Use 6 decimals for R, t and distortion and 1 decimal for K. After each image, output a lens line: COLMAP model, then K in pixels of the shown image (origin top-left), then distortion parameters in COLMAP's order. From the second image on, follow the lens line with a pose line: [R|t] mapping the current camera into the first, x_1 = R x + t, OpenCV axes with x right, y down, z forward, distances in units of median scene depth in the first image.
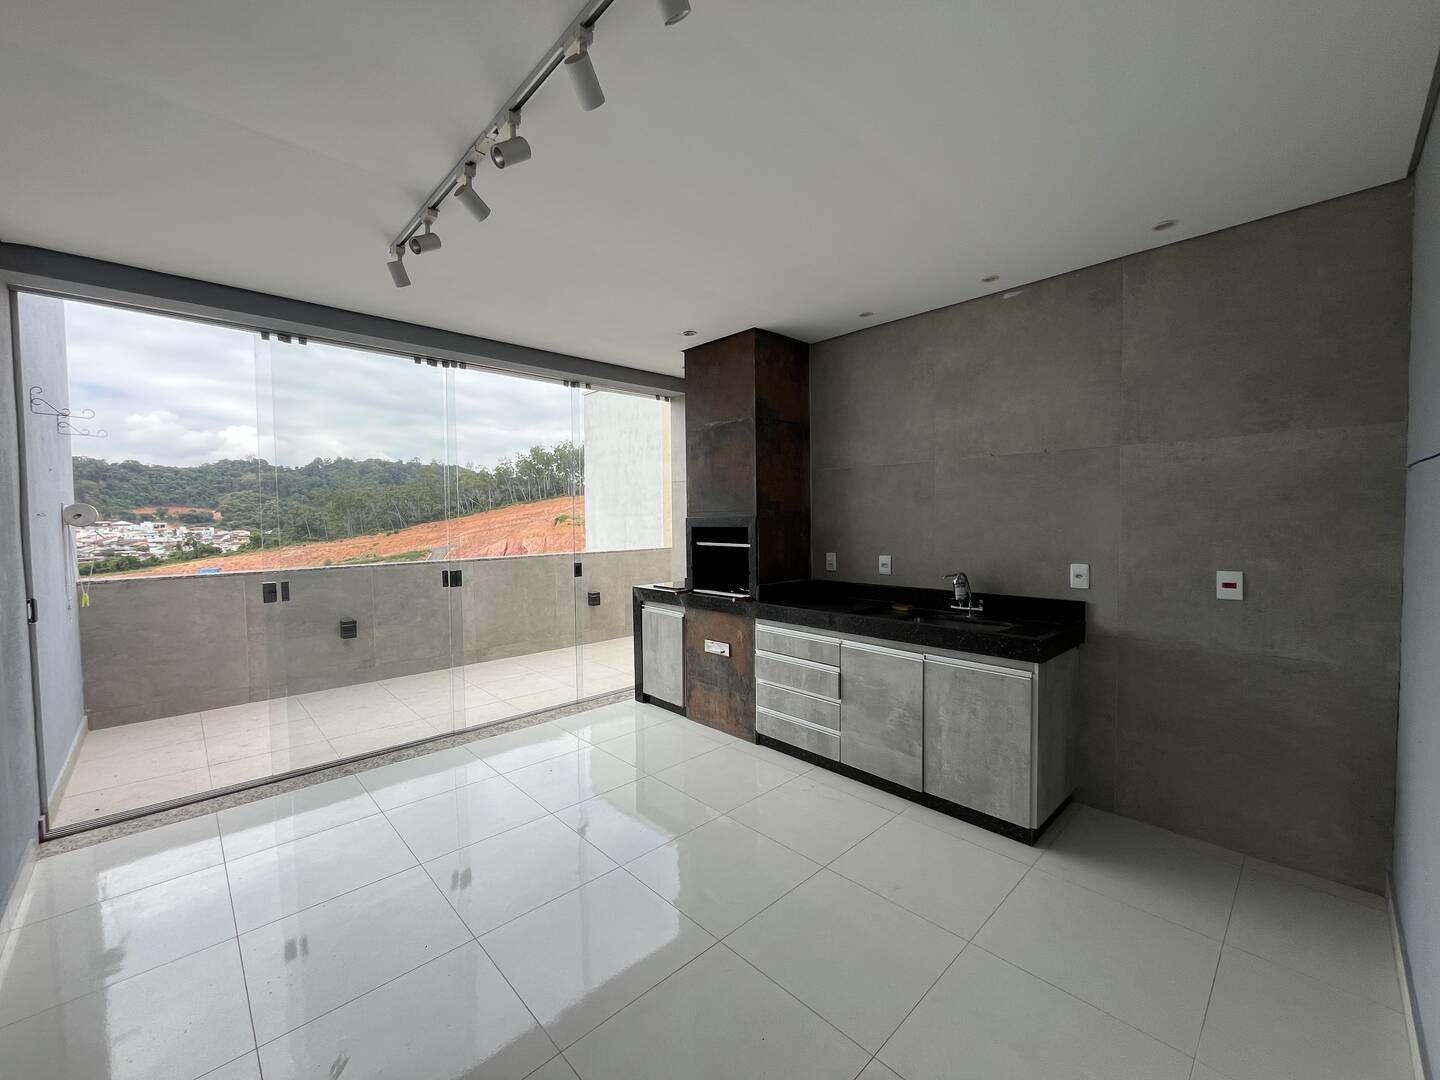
lens RADIAL K [[581.2, 0, 717.2], [0, 581.2, 541.1], [0, 0, 1]] dist [-0.002413, -0.000218]
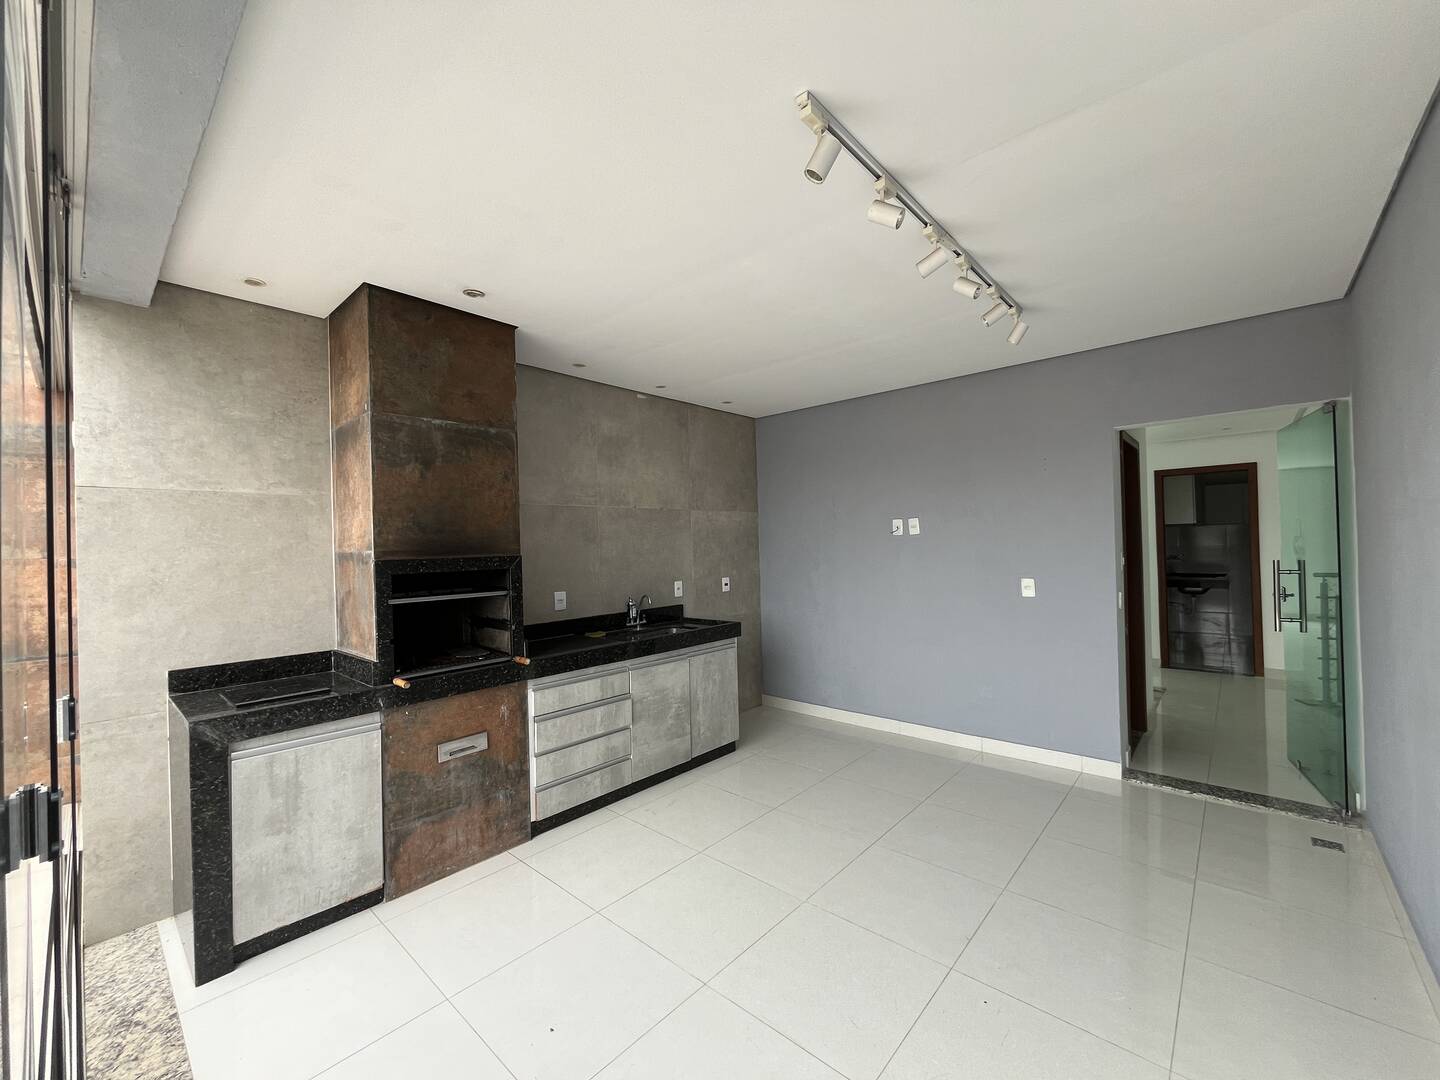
lens RADIAL K [[581.2, 0, 717.2], [0, 581.2, 541.1], [0, 0, 1]] dist [-0.002413, -0.000218]
pose [[-0.077551, 0.019738, 0.996793, -0.863079], [0.066198, 0.997700, -0.014606, -0.035594], [-0.994788, 0.064853, -0.078679, 0.891310]]
